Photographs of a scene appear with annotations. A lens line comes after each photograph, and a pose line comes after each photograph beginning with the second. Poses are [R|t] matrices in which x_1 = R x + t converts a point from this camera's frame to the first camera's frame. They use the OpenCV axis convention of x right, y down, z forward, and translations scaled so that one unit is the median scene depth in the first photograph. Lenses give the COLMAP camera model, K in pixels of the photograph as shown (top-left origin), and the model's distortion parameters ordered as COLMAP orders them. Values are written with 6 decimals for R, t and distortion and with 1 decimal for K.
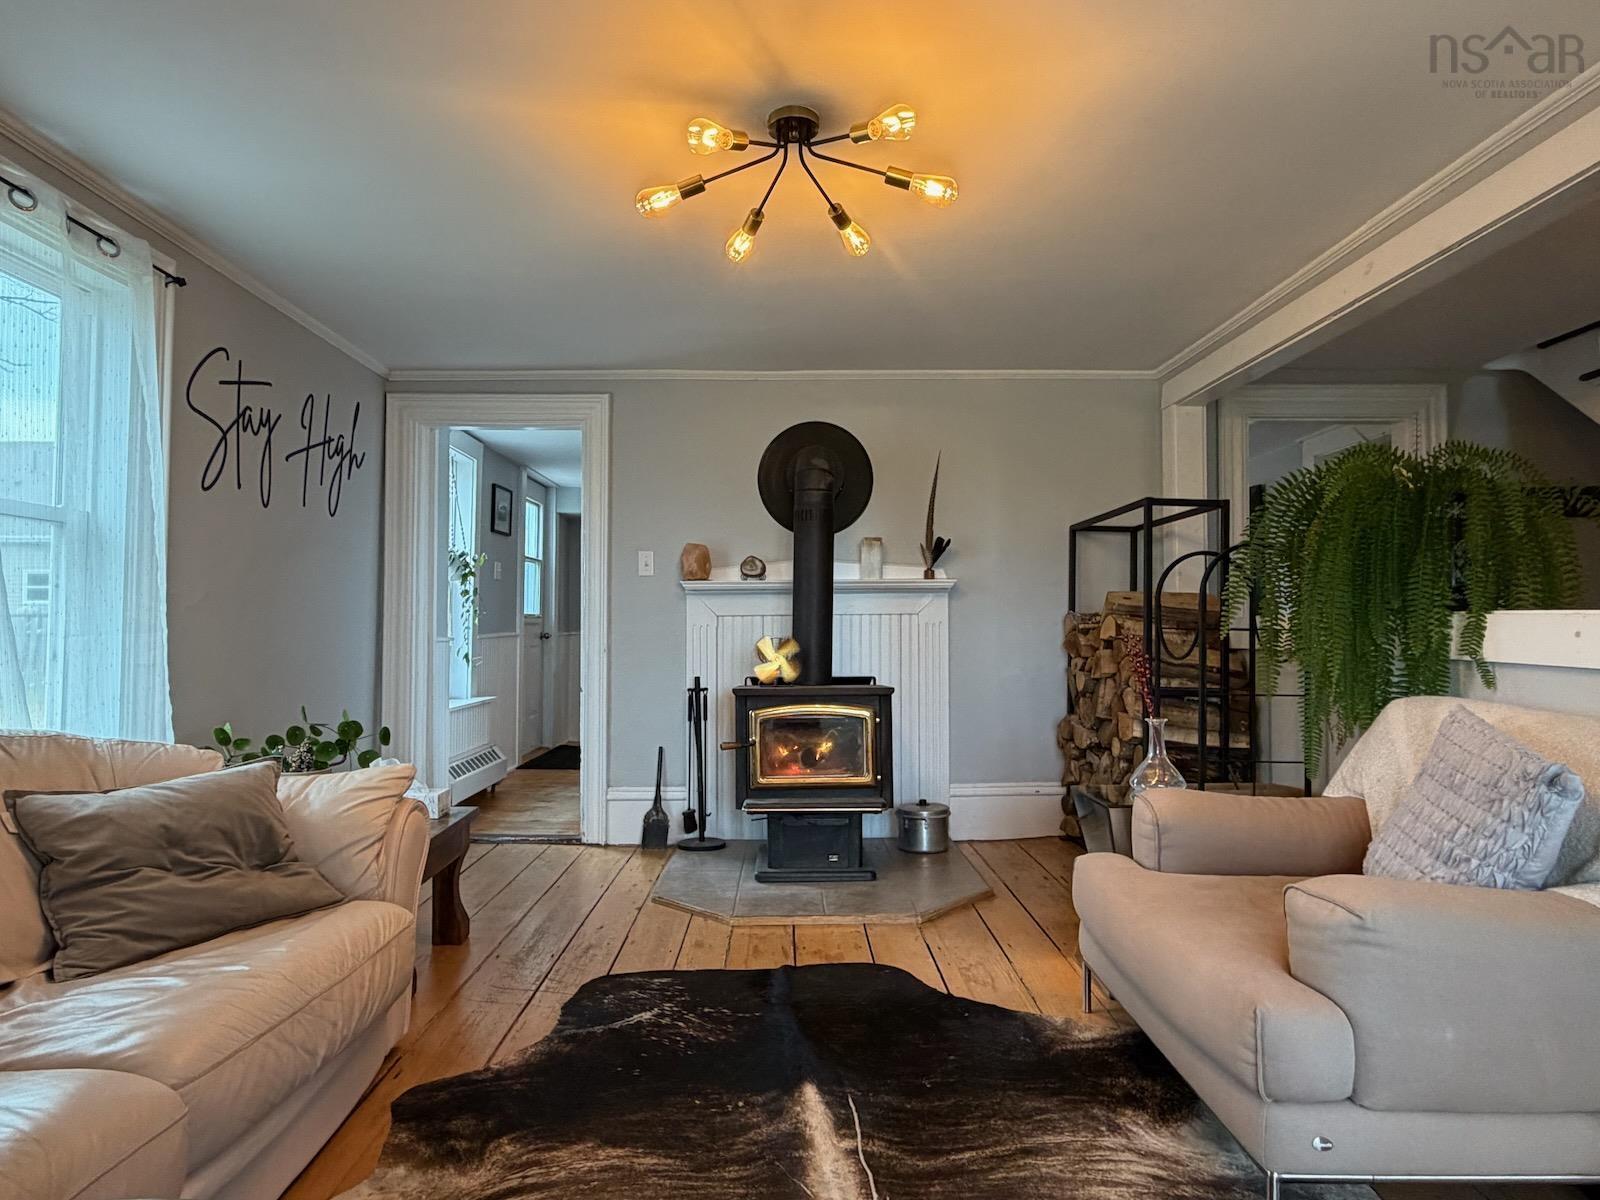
lens RADIAL K [[934.3, 0, 801.1], [0, 934.3, 593.9], [0, 0, 1]] dist [-0.002510, -0.000534]
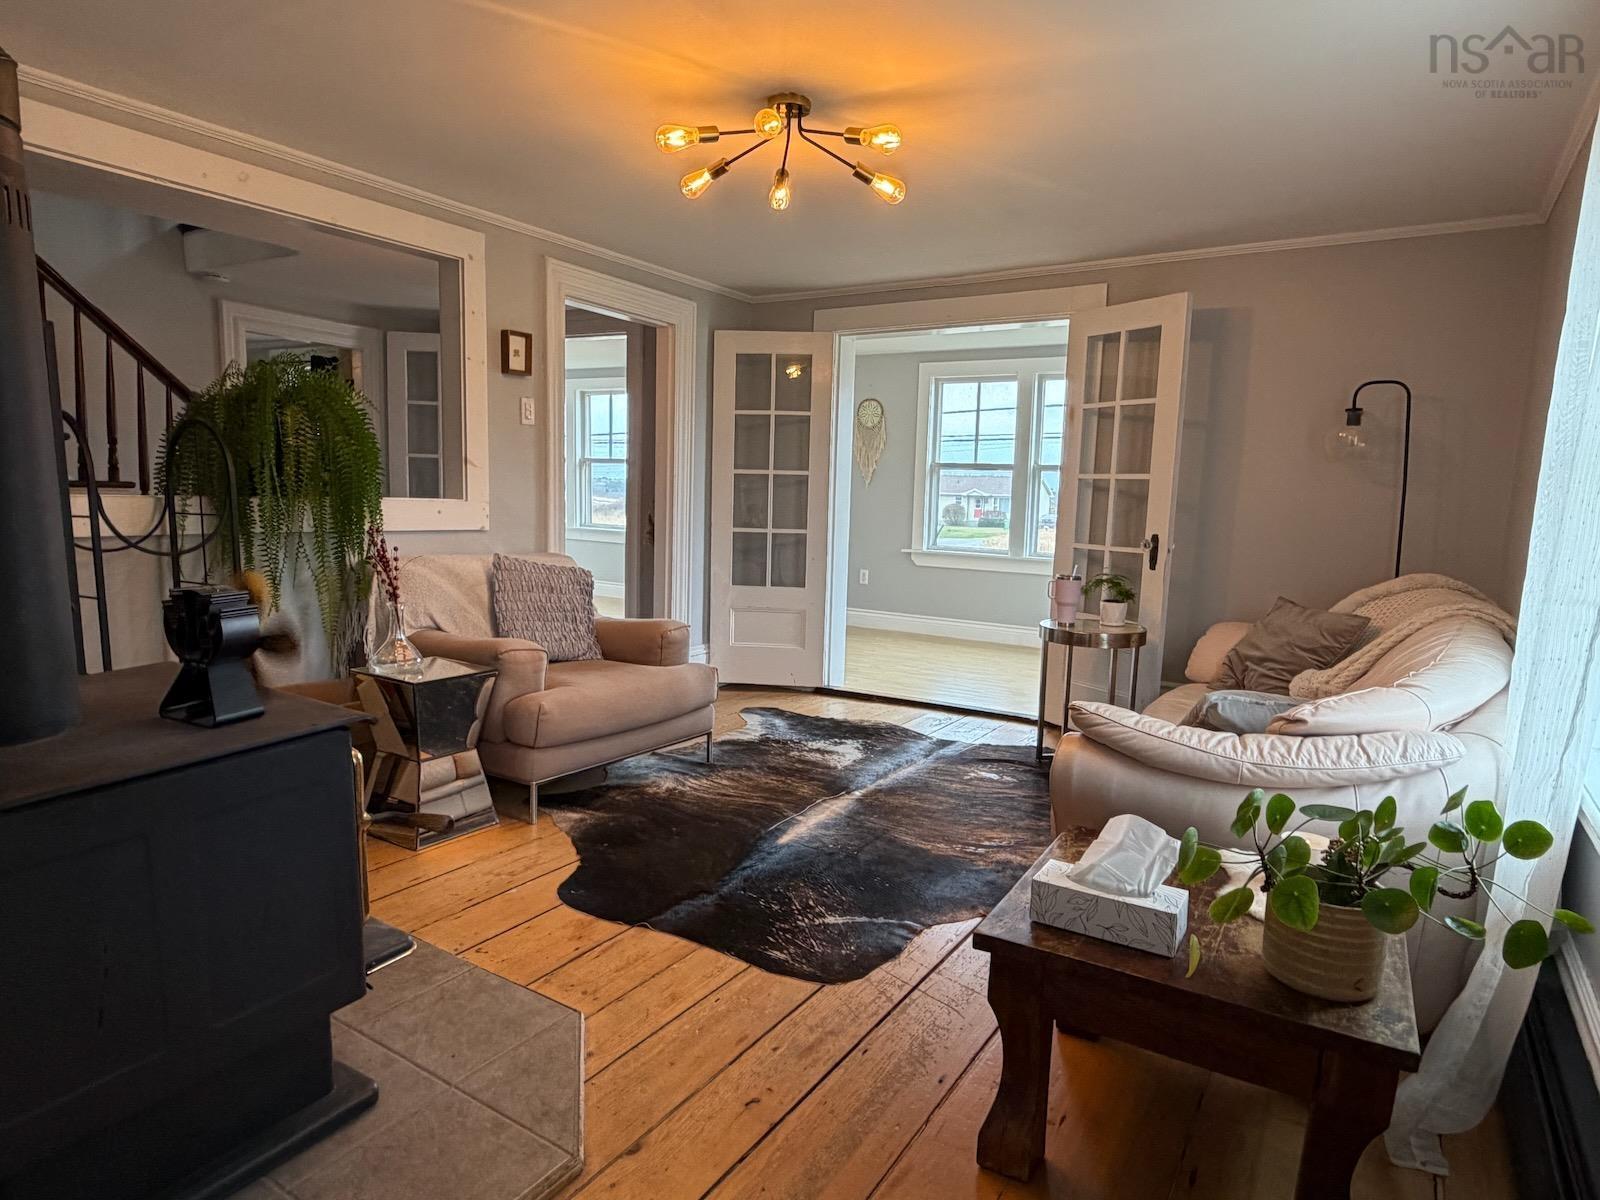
lens RADIAL K [[934.3, 0, 798.9], [0, 934.3, 609.4], [0, 0, 1]] dist [-0.002510, -0.000534]
pose [[-0.830408, -0.096738, 0.548693, -0.665949], [-0.045457, 0.993292, 0.106328, 0.007289], [-0.555298, 0.063354, -0.829235, 1.848427]]
